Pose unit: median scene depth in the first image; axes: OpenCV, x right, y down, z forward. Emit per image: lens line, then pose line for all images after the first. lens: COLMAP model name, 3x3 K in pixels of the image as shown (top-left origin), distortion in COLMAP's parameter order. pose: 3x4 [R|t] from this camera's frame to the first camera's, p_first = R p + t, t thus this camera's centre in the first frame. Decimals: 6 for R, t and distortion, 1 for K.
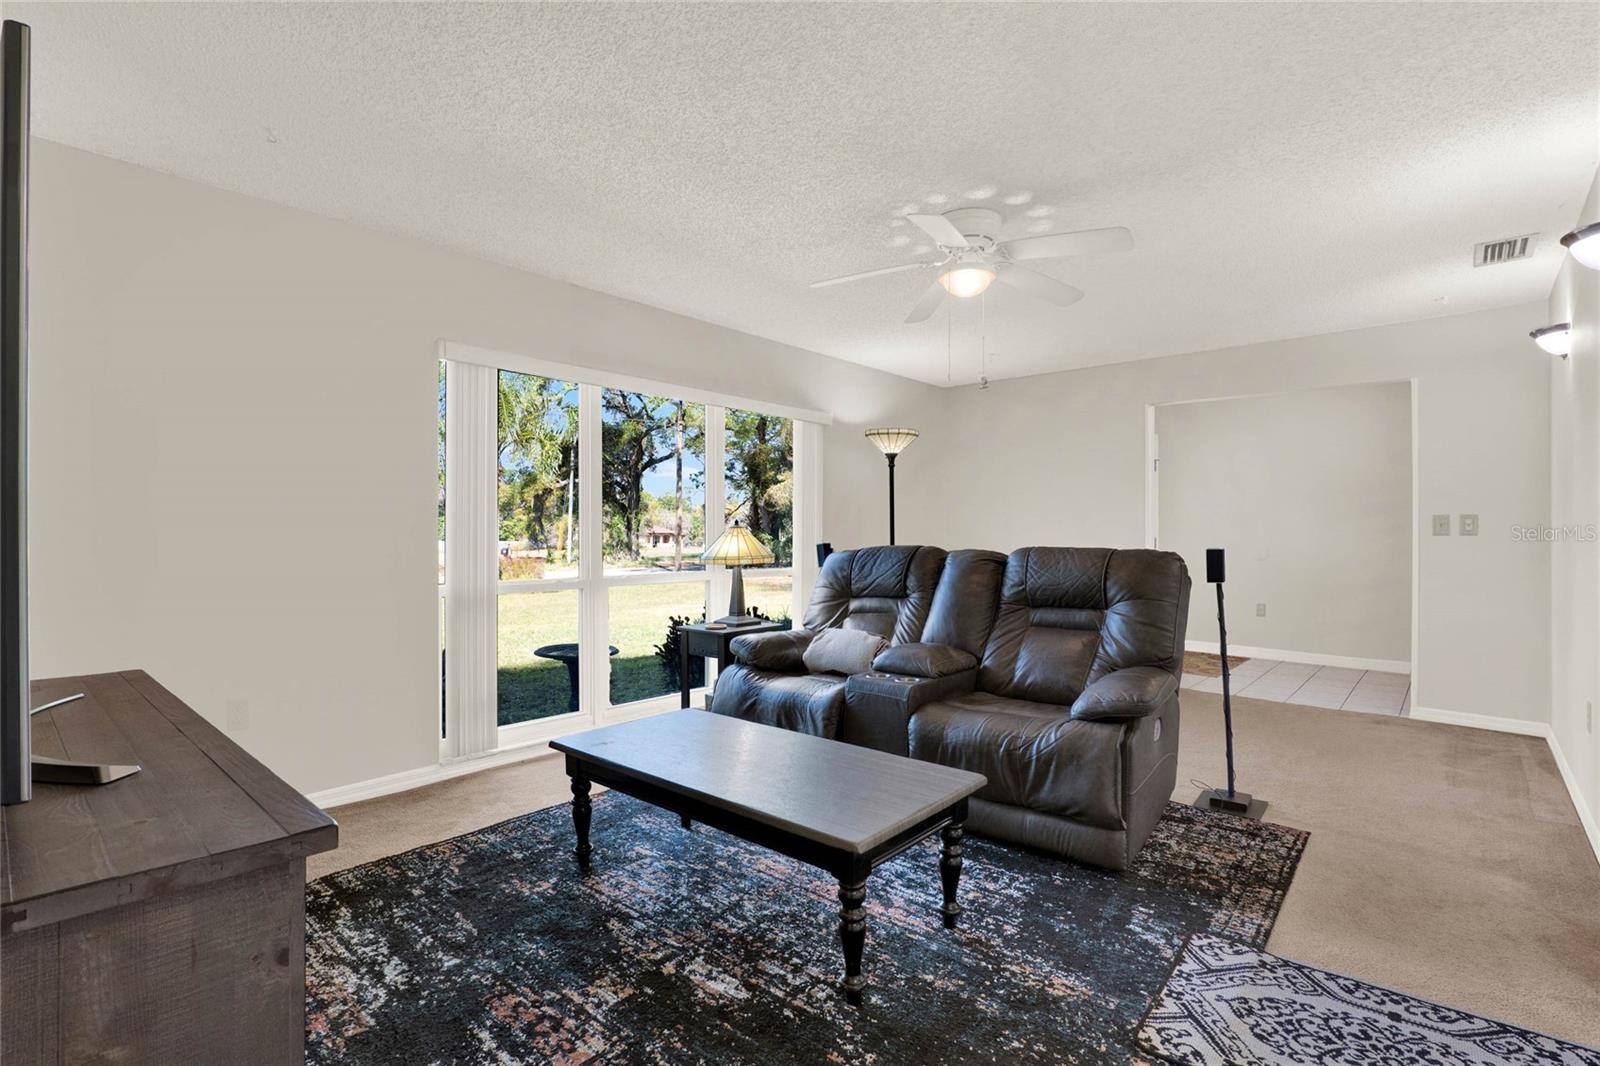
lens RADIAL K [[748.5, 0, 800.6], [0, 748.5, 541.4], [0, 0, 1]] dist [-0.025944, 0.006295]
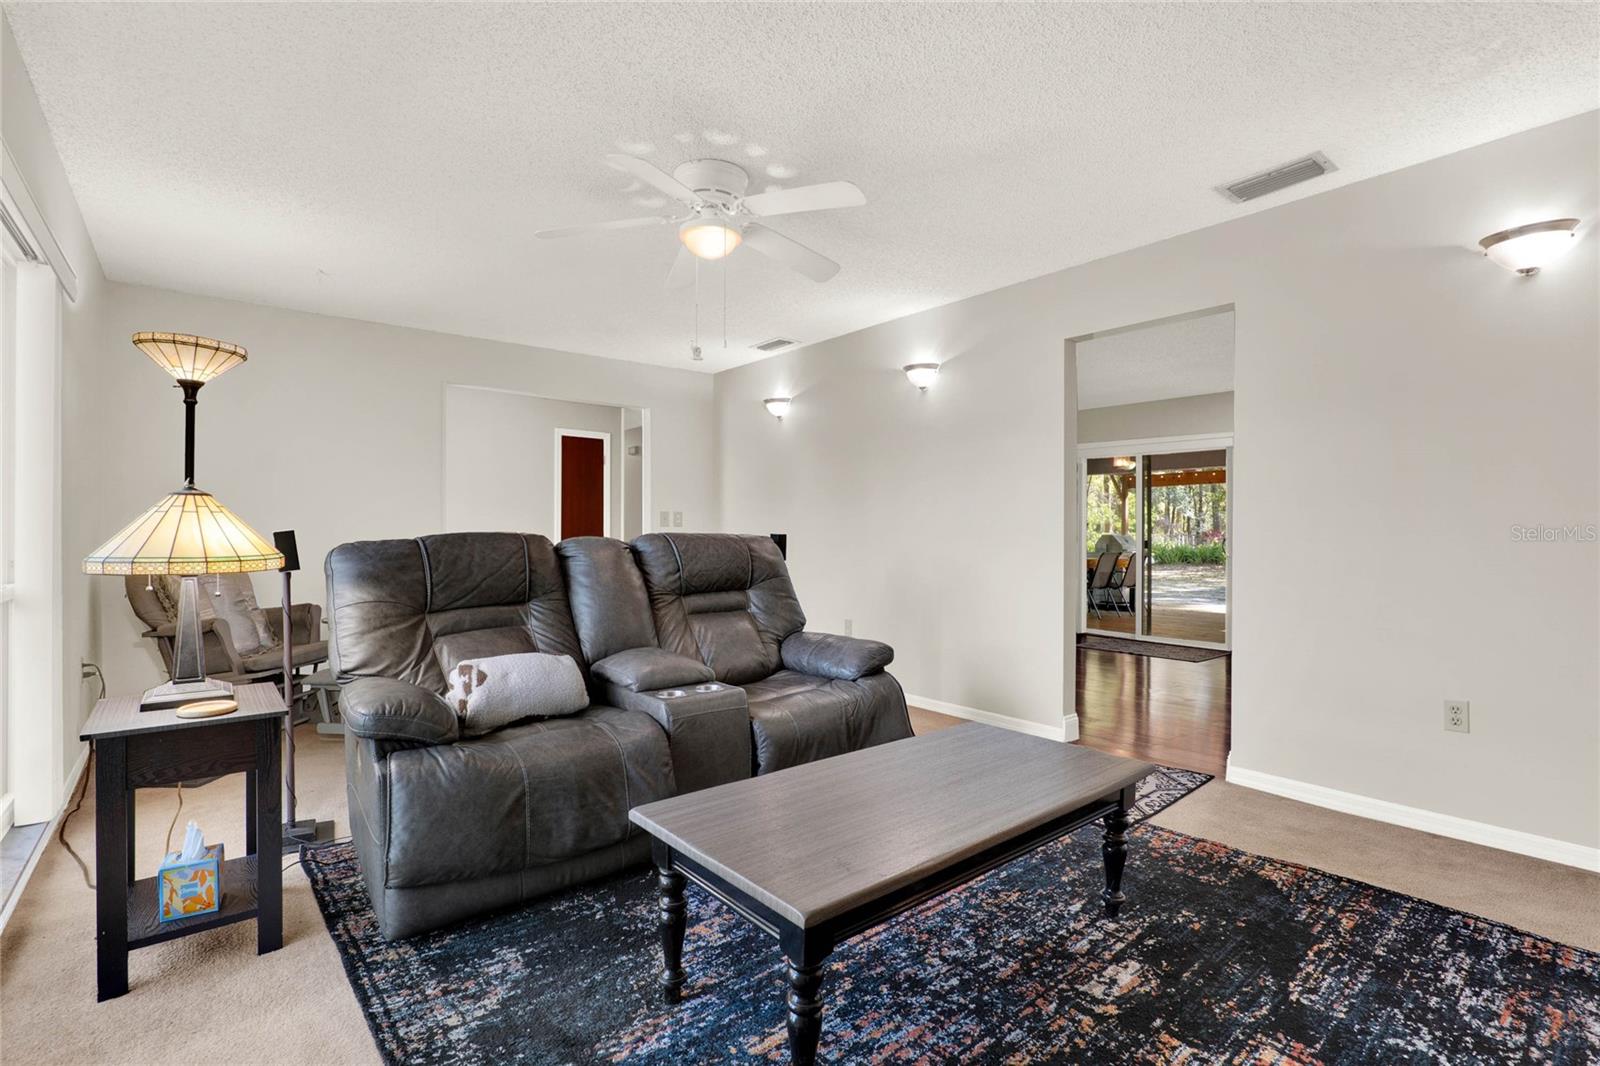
lens RADIAL K [[748.5, 0, 804.7], [0, 748.5, 539.3], [0, 0, 1]] dist [-0.025944, 0.006295]
pose [[0.153101, -0.007811, 0.988180, -0.997858], [0.004396, 0.999964, 0.007223, 0.015749], [-0.988201, 0.003238, 0.153129, 1.121347]]
